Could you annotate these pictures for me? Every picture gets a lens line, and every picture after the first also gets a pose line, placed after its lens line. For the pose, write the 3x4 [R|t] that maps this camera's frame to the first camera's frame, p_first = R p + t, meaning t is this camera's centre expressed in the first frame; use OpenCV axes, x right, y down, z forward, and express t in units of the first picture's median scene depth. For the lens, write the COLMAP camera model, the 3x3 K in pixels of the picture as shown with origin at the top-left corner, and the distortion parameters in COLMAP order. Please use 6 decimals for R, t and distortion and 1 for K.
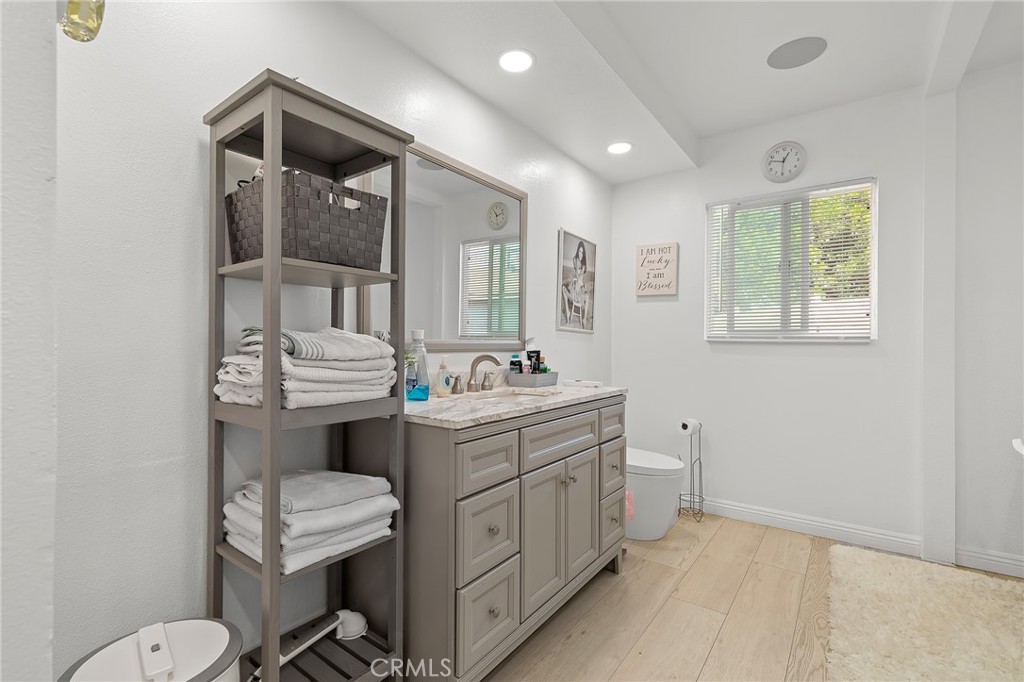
lens RADIAL K [[463.4, 0, 512.5], [0, 463.4, 343.7], [0, 0, 1]] dist [0.012281, -0.003093]
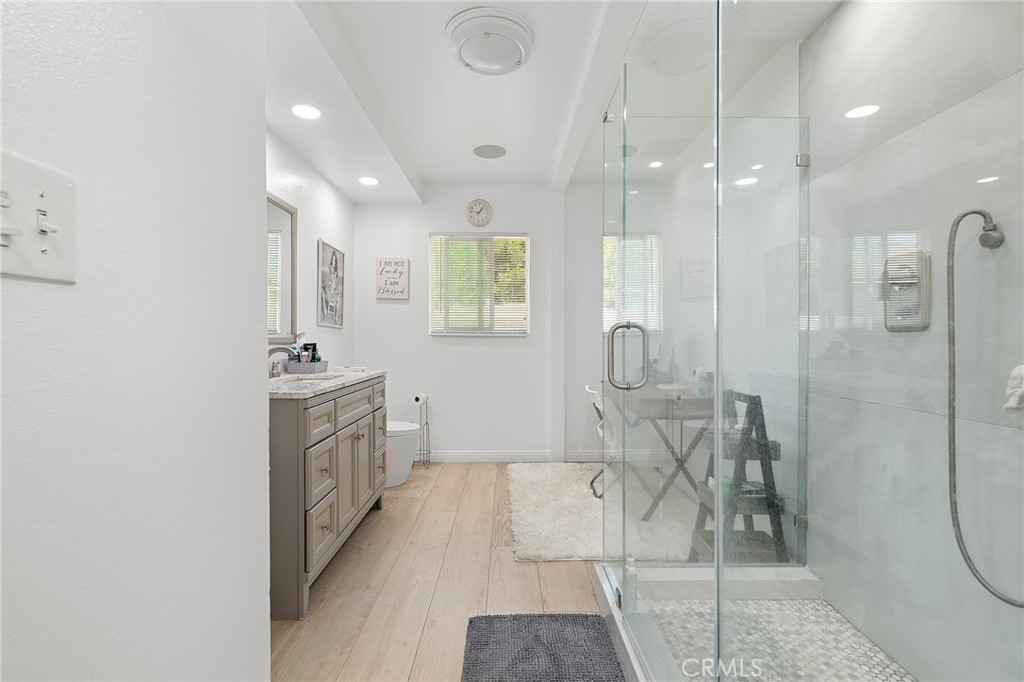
lens RADIAL K [[463.4, 0, 512.2], [0, 463.4, 338.5], [0, 0, 1]] dist [0.012281, -0.003093]
pose [[0.801517, -0.005729, 0.597944, -0.245425], [0.003536, 0.999982, 0.004842, -0.002029], [-0.597961, -0.001767, 0.801523, -0.272064]]
